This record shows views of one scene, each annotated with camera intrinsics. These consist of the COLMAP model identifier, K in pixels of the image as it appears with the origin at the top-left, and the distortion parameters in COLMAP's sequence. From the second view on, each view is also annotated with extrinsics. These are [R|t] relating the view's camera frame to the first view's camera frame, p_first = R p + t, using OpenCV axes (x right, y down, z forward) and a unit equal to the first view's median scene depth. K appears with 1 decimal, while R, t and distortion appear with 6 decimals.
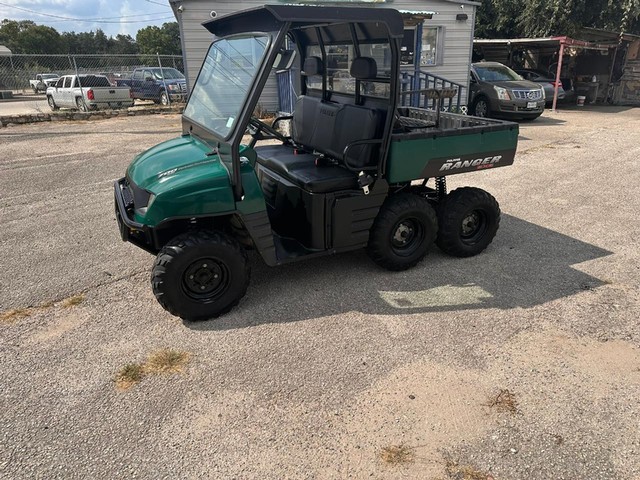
lens RADIAL K [[452.2, 0, 320.0], [0, 452.2, 240.0], [0, 0, 1]] dist [0.004153, -0.002791]
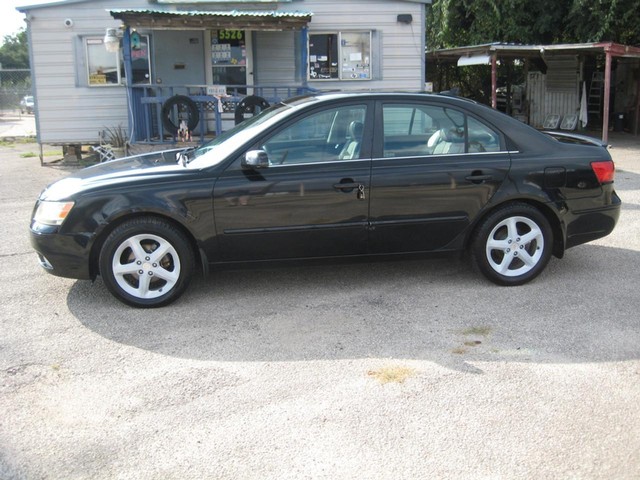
lens RADIAL K [[666.1, 0, 319.7], [0, 666.1, 225.4], [0, 0, 1]] dist [-0.158749, 0.203513]
pose [[0.984523, 0.037834, -0.171121, 0.366181], [-0.062369, 0.988134, -0.140361, -0.004375], [0.163780, 0.148861, 0.975201, -0.003895]]
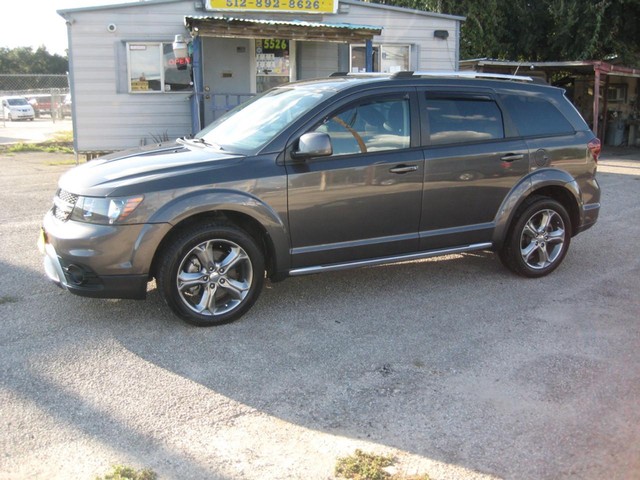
lens RADIAL K [[665.0, 0, 319.7], [0, 665.0, 228.2], [0, 0, 1]] dist [-0.164659, 0.212879]
pose [[0.999276, 0.023249, -0.030118, 0.146523], [-0.027744, 0.986941, -0.158674, 0.013803], [0.026036, 0.159395, 0.986872, -0.044048]]
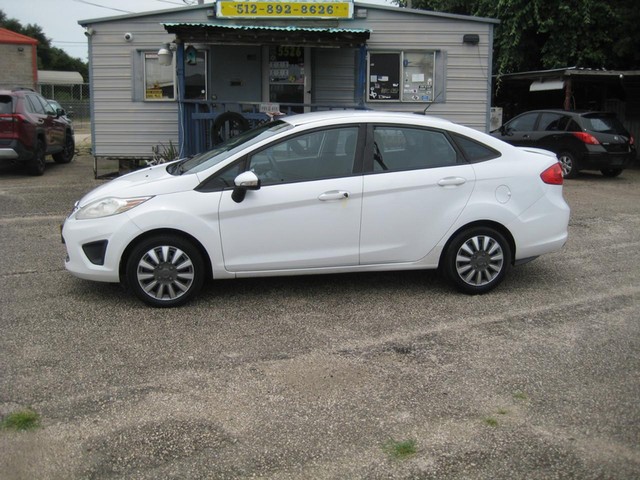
lens RADIAL K [[663.9, 0, 320.1], [0, 663.9, 228.9], [0, 0, 1]] dist [-0.171863, 0.234600]
pose [[0.958646, 0.076566, -0.274108, 0.381012], [-0.122864, 0.980098, -0.155926, -0.020878], [0.256714, 0.183156, 0.948974, 0.044970]]
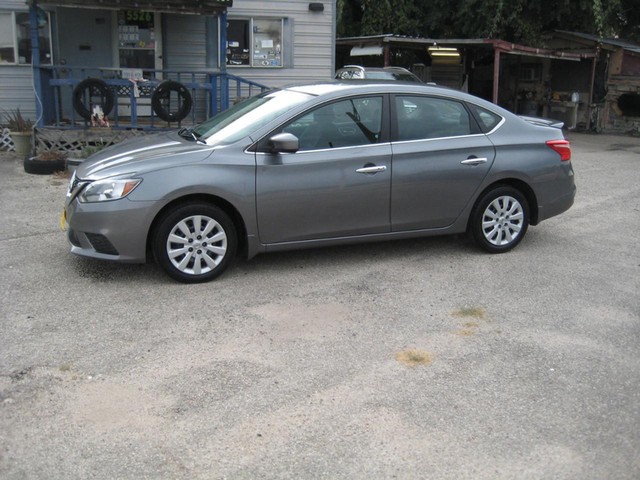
lens RADIAL K [[666.1, 0, 319.7], [0, 666.1, 225.4], [0, 0, 1]] dist [-0.158749, 0.203513]
pose [[0.999045, 0.030407, 0.031368, 0.291689], [-0.026064, 0.991090, -0.130622, -0.001295], [-0.035060, 0.129680, 0.990936, -0.010271]]
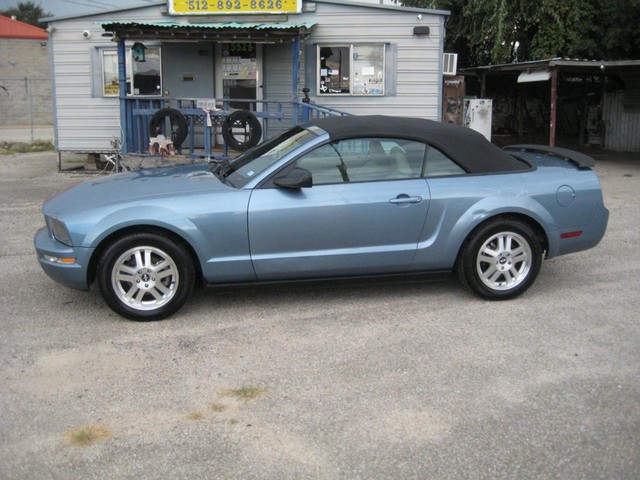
lens RADIAL K [[666.1, 0, 319.7], [0, 666.1, 225.4], [0, 0, 1]] dist [-0.158749, 0.203513]
pose [[0.938378, 0.084839, -0.335036, 0.518698], [-0.138791, 0.980305, -0.140493, -0.041088], [0.316519, 0.178336, 0.931672, 0.077077]]
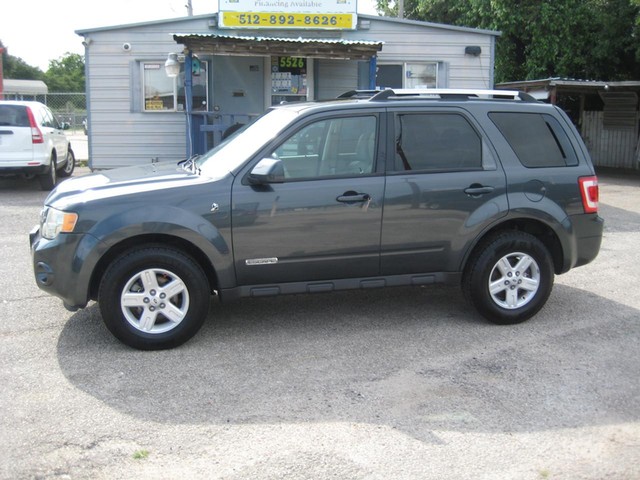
lens RADIAL K [[663.9, 0, 320.1], [0, 663.9, 228.9], [0, 0, 1]] dist [-0.171863, 0.234600]
pose [[0.973930, 0.062284, -0.218131, 0.314663], [-0.101713, 0.979392, -0.174486, -0.020135], [0.202768, 0.192124, 0.960195, 0.035069]]
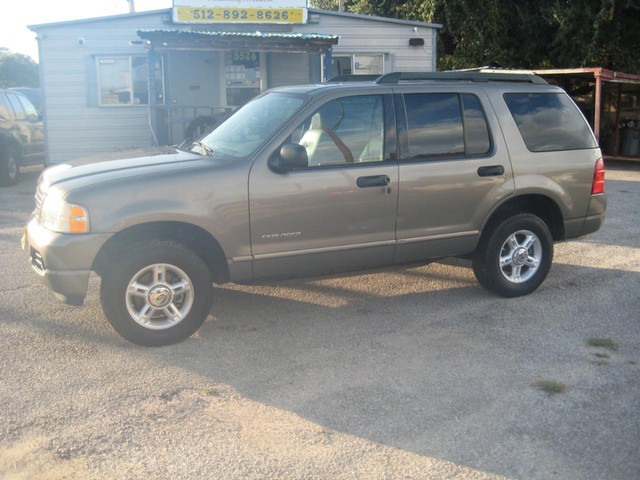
lens RADIAL K [[665.0, 0, 319.7], [0, 665.0, 228.2], [0, 0, 1]] dist [-0.164659, 0.212879]
pose [[0.994357, 0.026670, -0.102674, 0.269369], [-0.044157, 0.984104, -0.172018, 0.002543], [0.096454, 0.175581, 0.979728, -0.018820]]
